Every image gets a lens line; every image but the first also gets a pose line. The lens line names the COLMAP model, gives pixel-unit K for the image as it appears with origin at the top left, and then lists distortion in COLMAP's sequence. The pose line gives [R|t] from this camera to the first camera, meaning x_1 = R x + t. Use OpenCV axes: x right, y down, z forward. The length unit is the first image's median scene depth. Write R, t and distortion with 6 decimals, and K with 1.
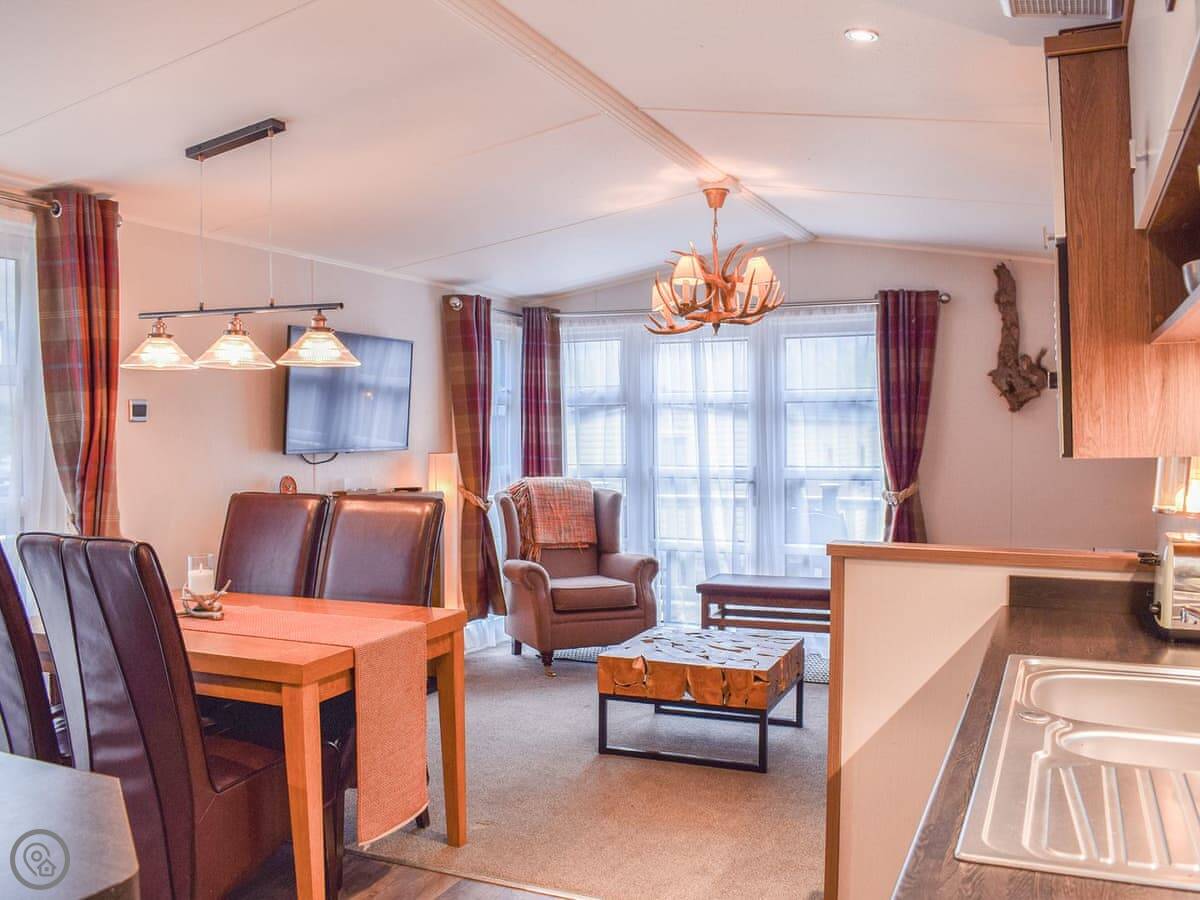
lens RADIAL K [[1066.4, 0, 597.1], [0, 1066.4, 480.6], [0, 0, 1]] dist [-0.103470, 0.019163]
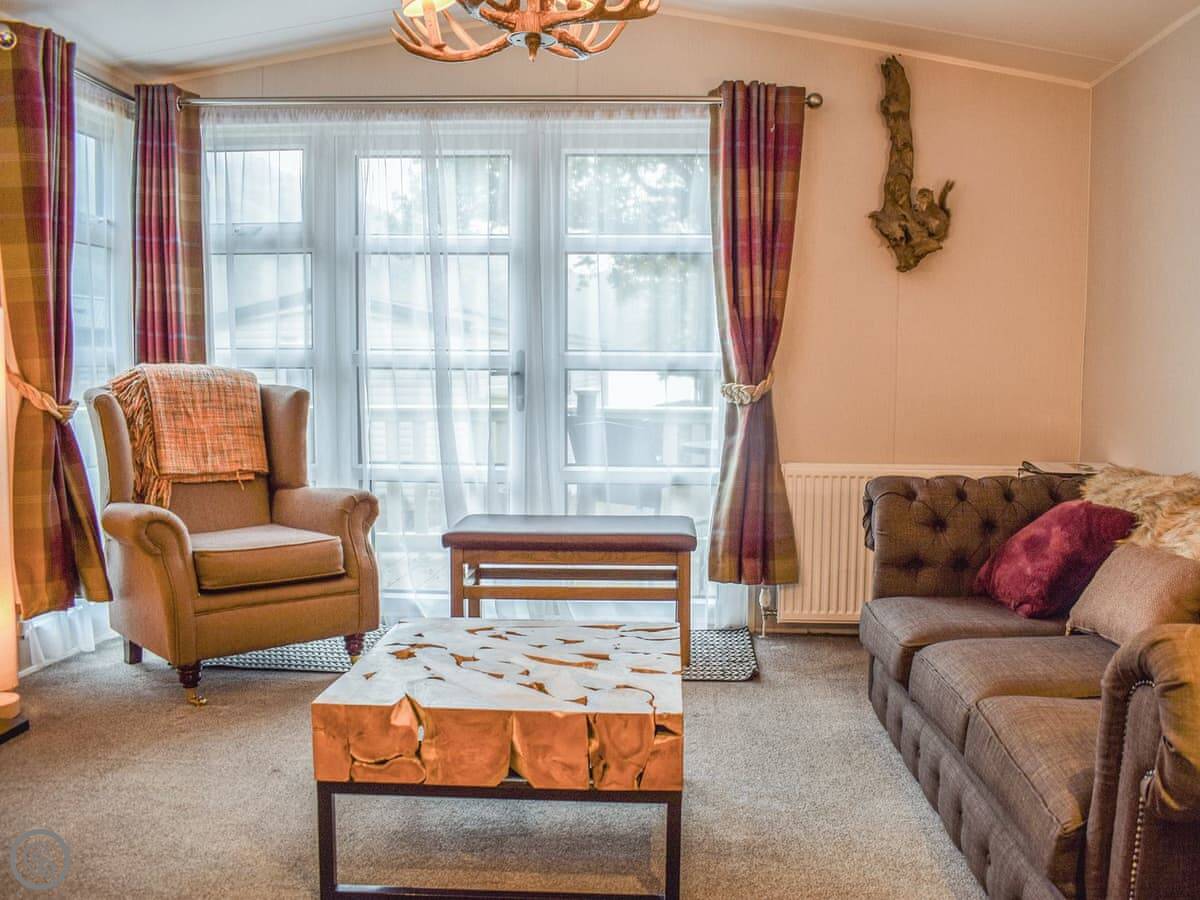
lens RADIAL K [[1054.1, 0, 666.7], [0, 1054.1, 458.7], [0, 0, 1]] dist [-0.097004, 0.022796]
pose [[0.921654, -0.018587, 0.387567, -0.022224], [0.002755, 0.999140, 0.041366, 0.028871], [-0.388002, -0.037058, 0.920913, 0.387096]]
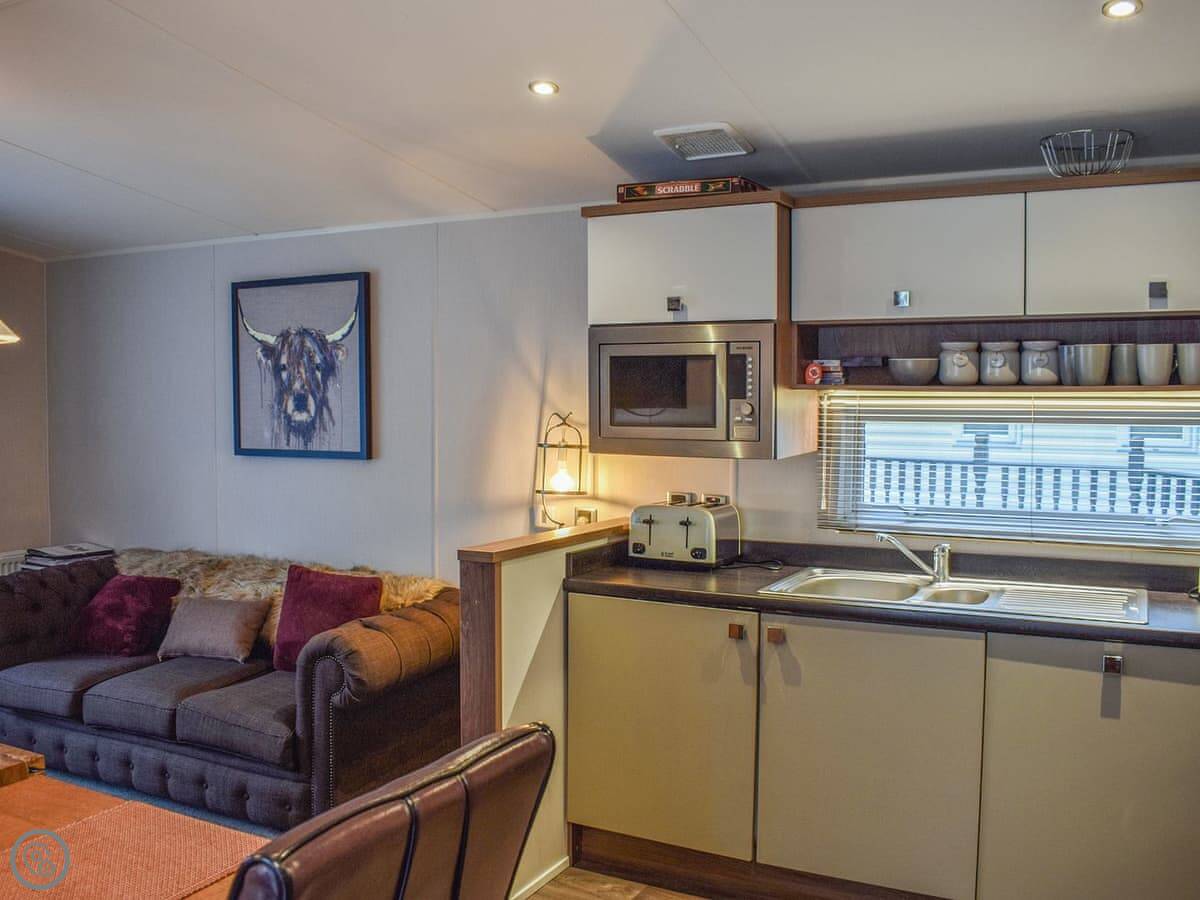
lens RADIAL K [[1058.3, 0, 601.6], [0, 1058.3, 443.4], [0, 0, 1]] dist [-0.094477, 0.006668]
pose [[0.054494, -0.039467, 0.997734, -0.369794], [0.044896, 0.998305, 0.037038, -0.036865], [-0.997504, 0.042776, 0.056174, 0.375993]]
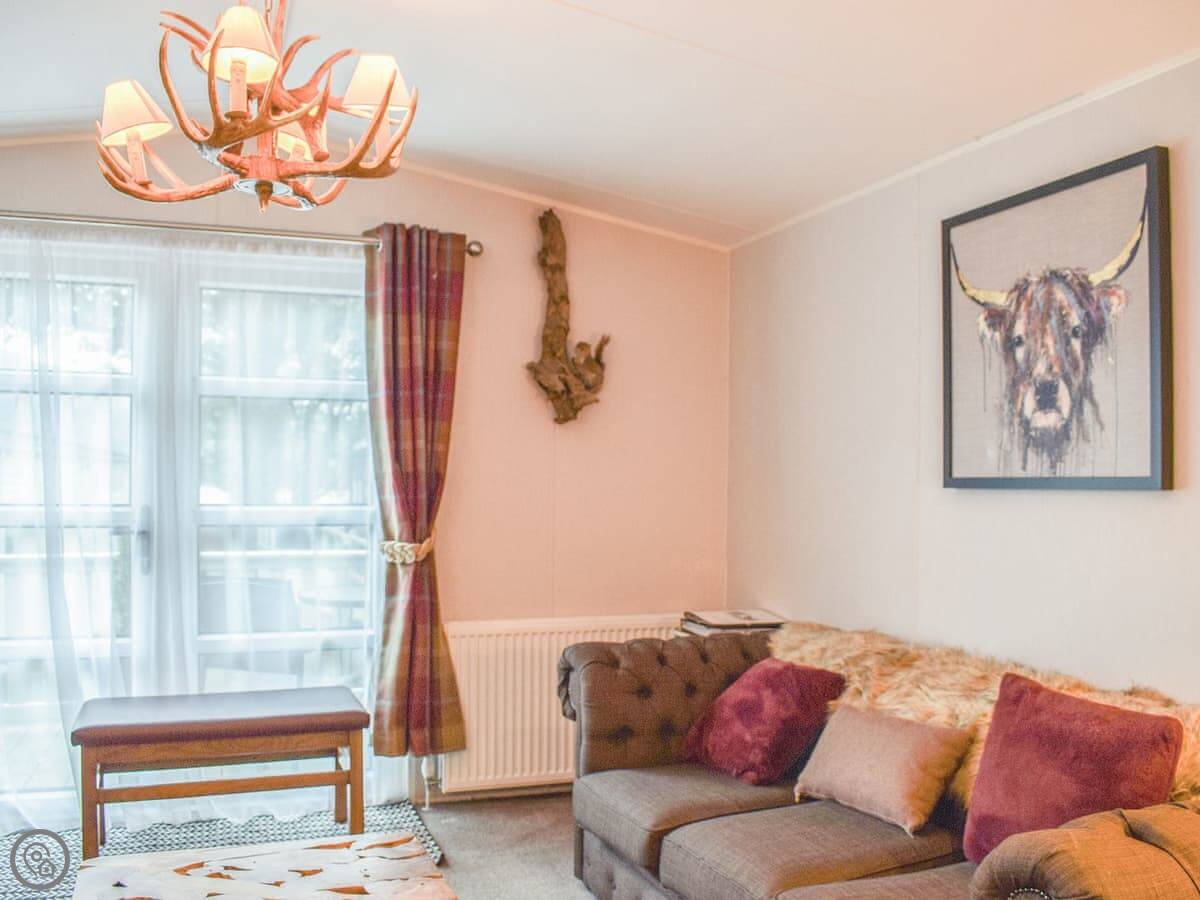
lens RADIAL K [[1066.4, 0, 597.1], [0, 1066.4, 480.6], [0, 0, 1]] dist [-0.103470, 0.019163]
pose [[0.713428, 0.011318, 0.700637, -0.078397], [0.020372, 0.999112, -0.036884, -0.000490], [-0.700432, 0.040587, 0.712564, 0.450511]]
